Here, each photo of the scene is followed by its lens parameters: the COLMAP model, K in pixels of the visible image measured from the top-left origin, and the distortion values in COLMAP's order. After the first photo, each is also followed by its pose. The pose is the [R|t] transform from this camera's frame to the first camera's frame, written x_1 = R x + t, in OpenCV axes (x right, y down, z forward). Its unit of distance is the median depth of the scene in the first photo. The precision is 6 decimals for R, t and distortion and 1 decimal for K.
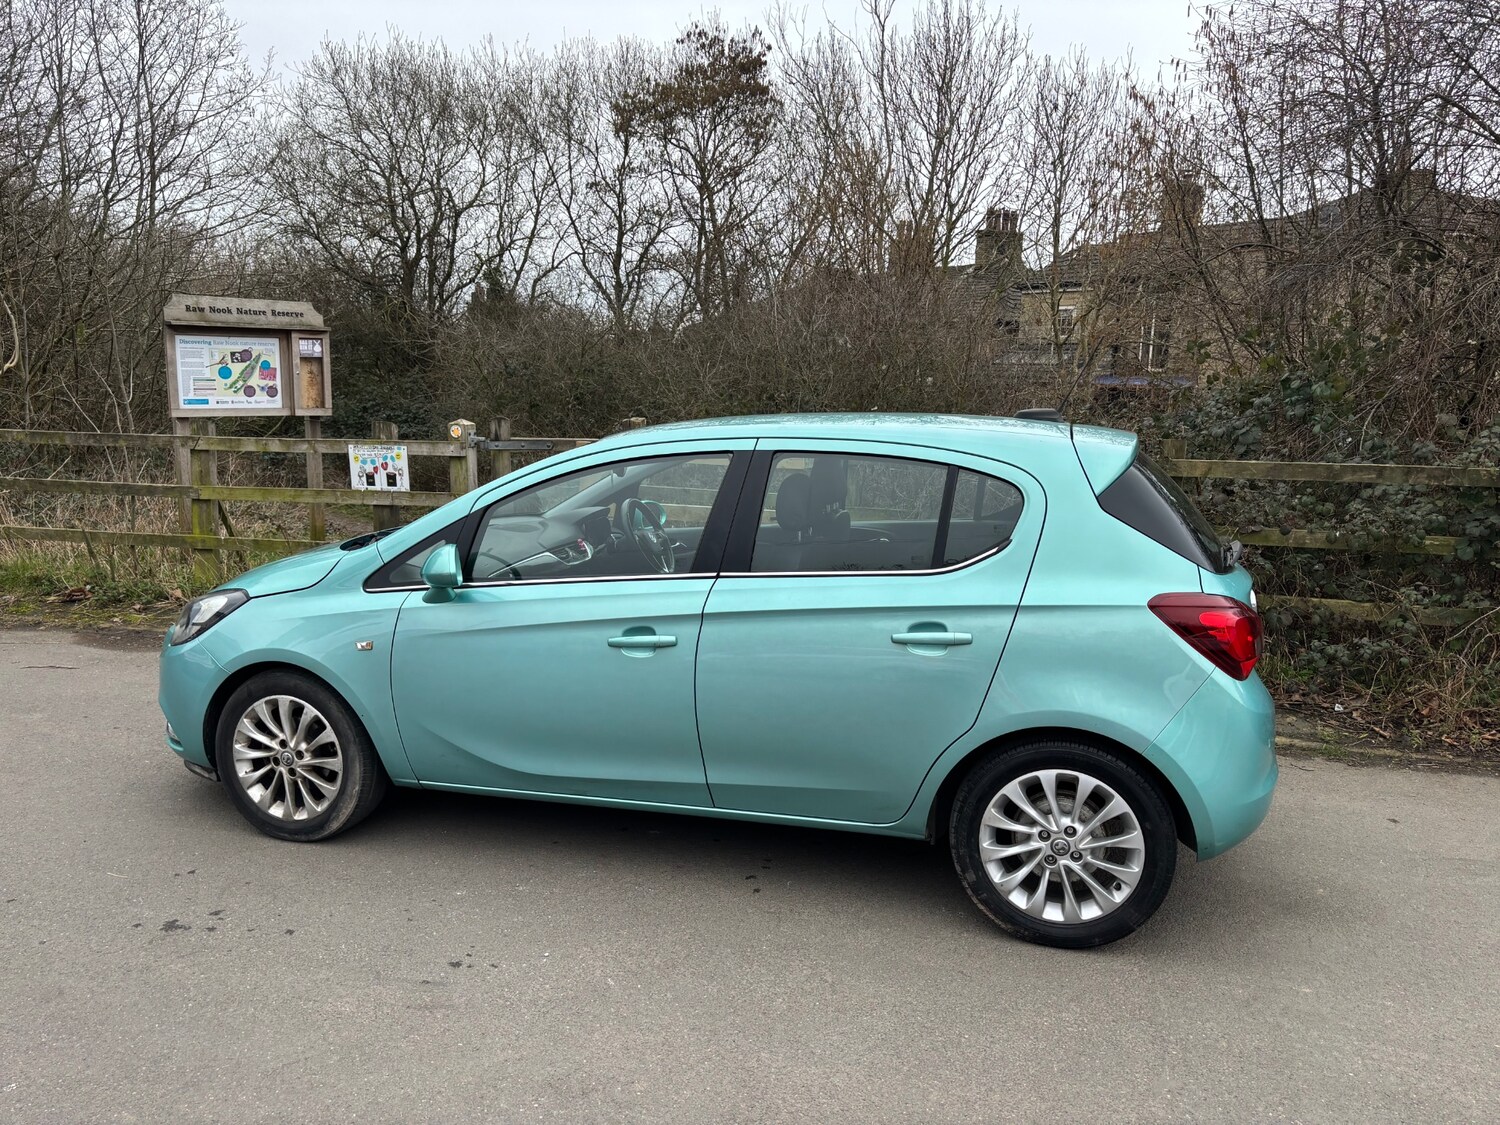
lens RADIAL K [[1131.5, 0, 736.3], [0, 1131.5, 561.1], [0, 0, 1]] dist [0.042106, -0.039611]
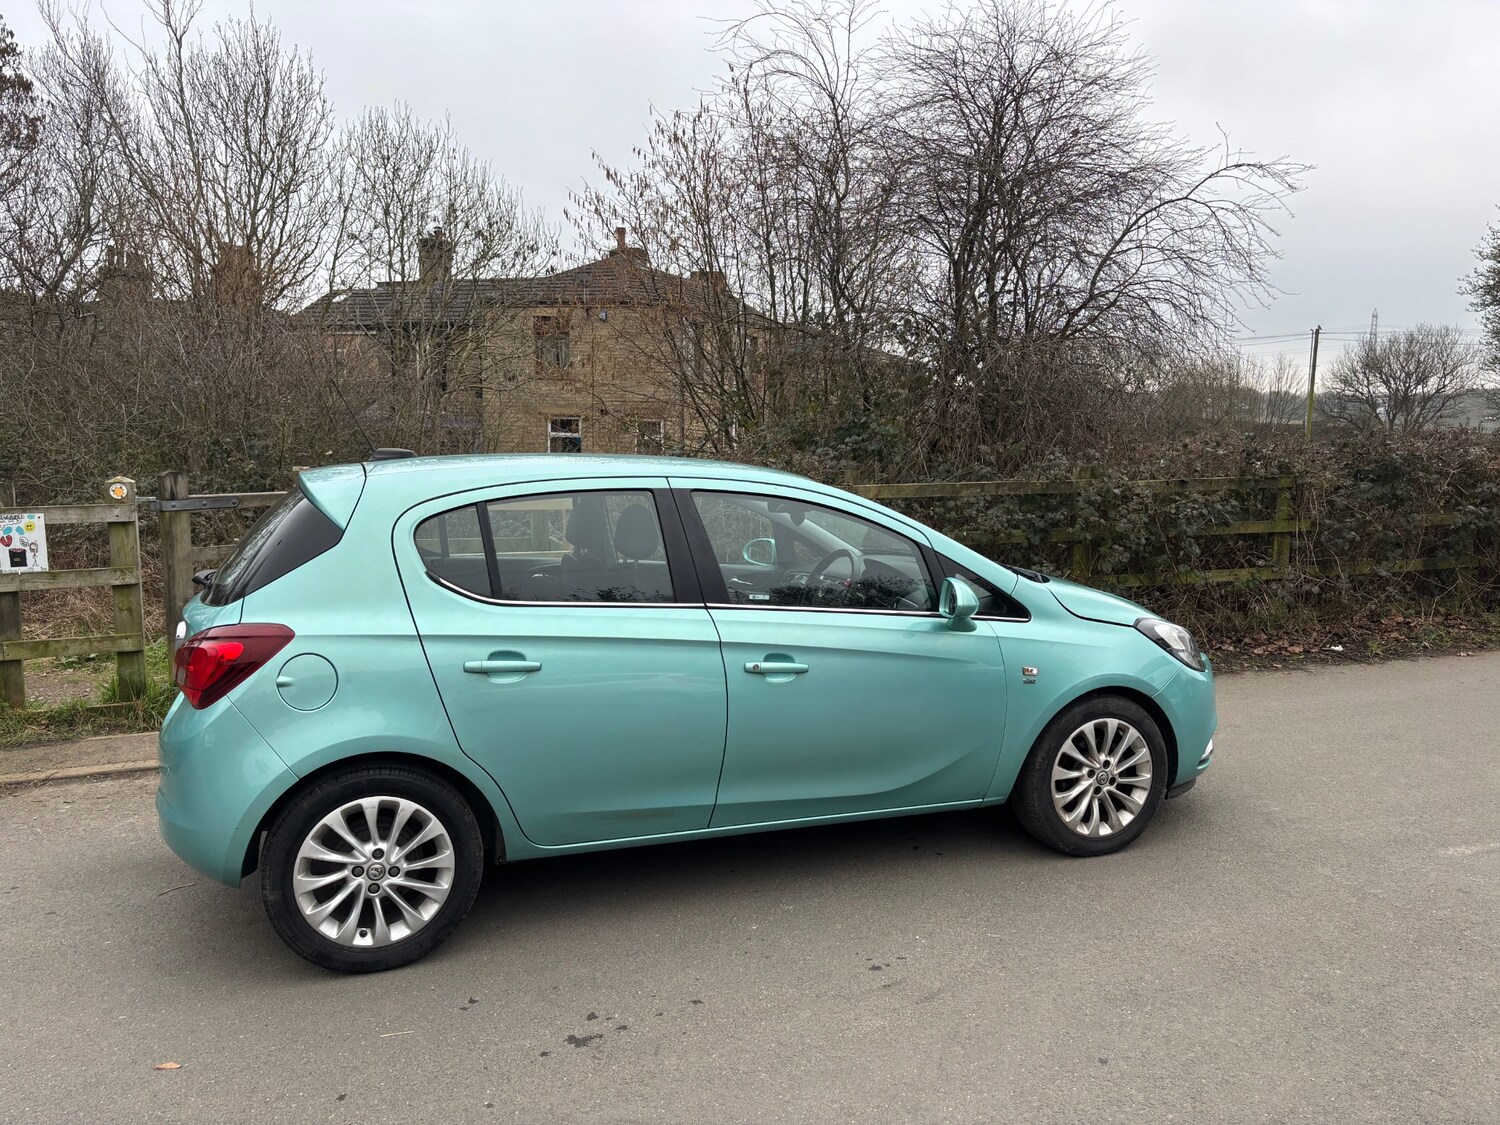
lens RADIAL K [[1131.5, 0, 744.9], [0, 1131.5, 553.5], [0, 0, 1]] dist [0.042106, -0.039611]
pose [[0.768530, -0.081535, 0.634598, -0.417088], [0.108675, 0.994070, -0.003890, -0.018335], [-0.630517, 0.071955, 0.772833, 0.092505]]
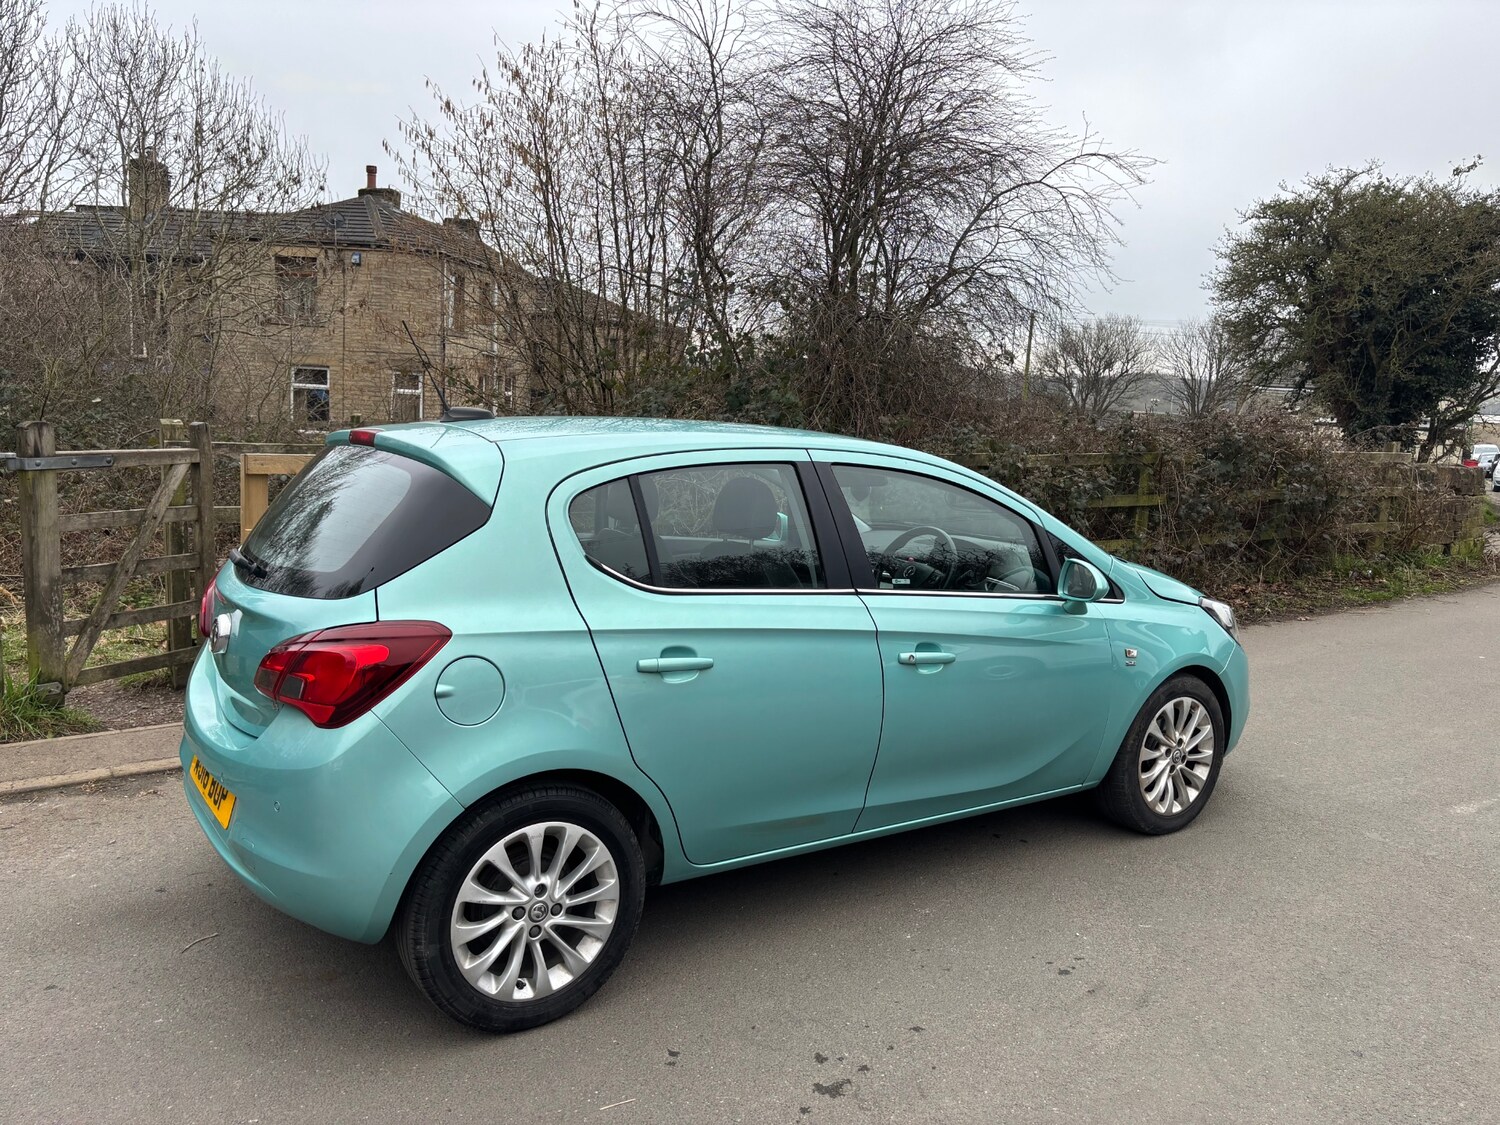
lens RADIAL K [[1131.5, 0, 744.9], [0, 1131.5, 545.2], [0, 0, 1]] dist [0.042106, -0.039611]
pose [[0.596271, -0.096972, 0.796905, -0.502931], [0.099110, 0.993976, 0.046795, -0.043228], [-0.796642, 0.051079, 0.602290, 0.249478]]
